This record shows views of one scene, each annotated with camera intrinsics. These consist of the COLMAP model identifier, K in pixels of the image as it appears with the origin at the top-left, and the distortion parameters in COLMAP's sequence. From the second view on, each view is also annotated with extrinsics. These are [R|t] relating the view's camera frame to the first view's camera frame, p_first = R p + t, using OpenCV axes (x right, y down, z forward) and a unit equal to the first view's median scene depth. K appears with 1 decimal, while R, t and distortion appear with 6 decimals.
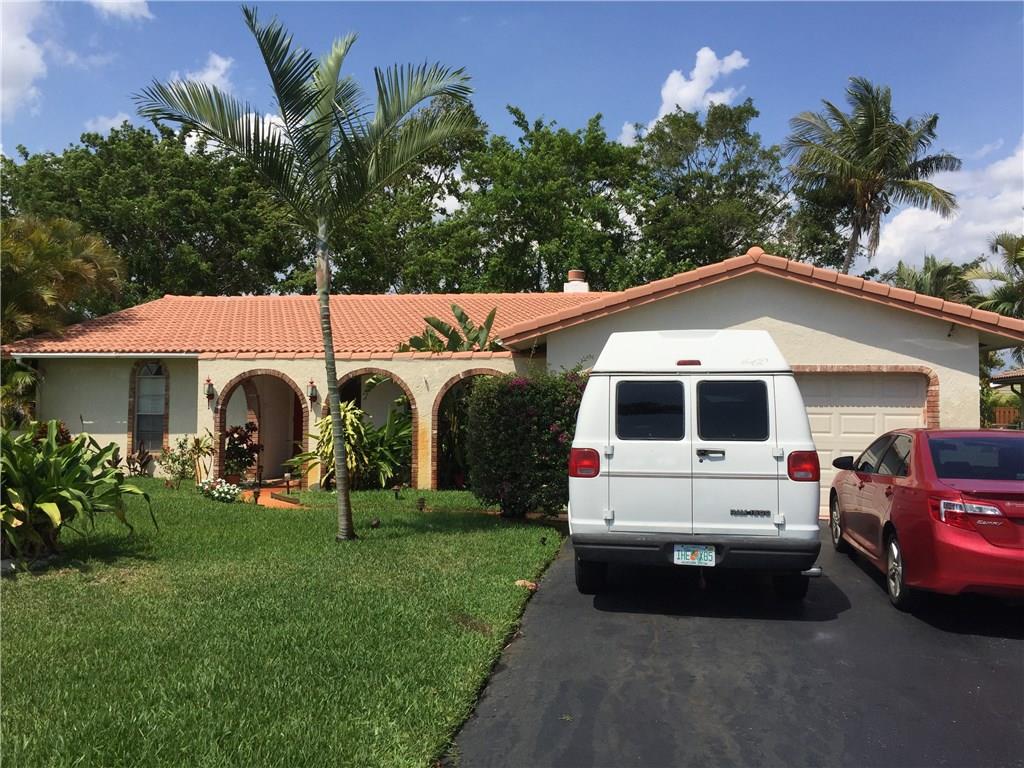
lens RADIAL K [[870.5, 0, 512.0], [0, 870.5, 384.0], [0, 0, 1]] dist [0.065317, -0.002196]
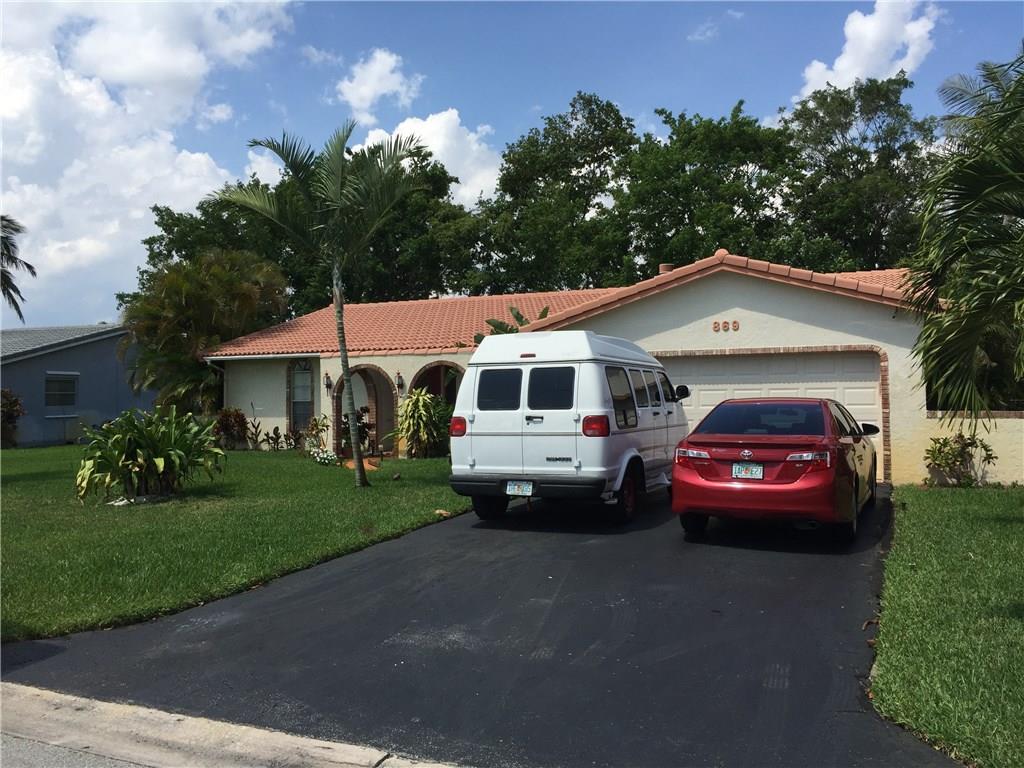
lens RADIAL K [[861.7, 0, 512.0], [0, 861.7, 384.0], [0, 0, 1]] dist [0.163621, -0.425264]
pose [[0.967235, -0.024624, -0.252685, 0.296598], [0.029120, 0.999477, 0.014071, 0.000701], [0.252207, -0.020968, 0.967446, -0.207054]]
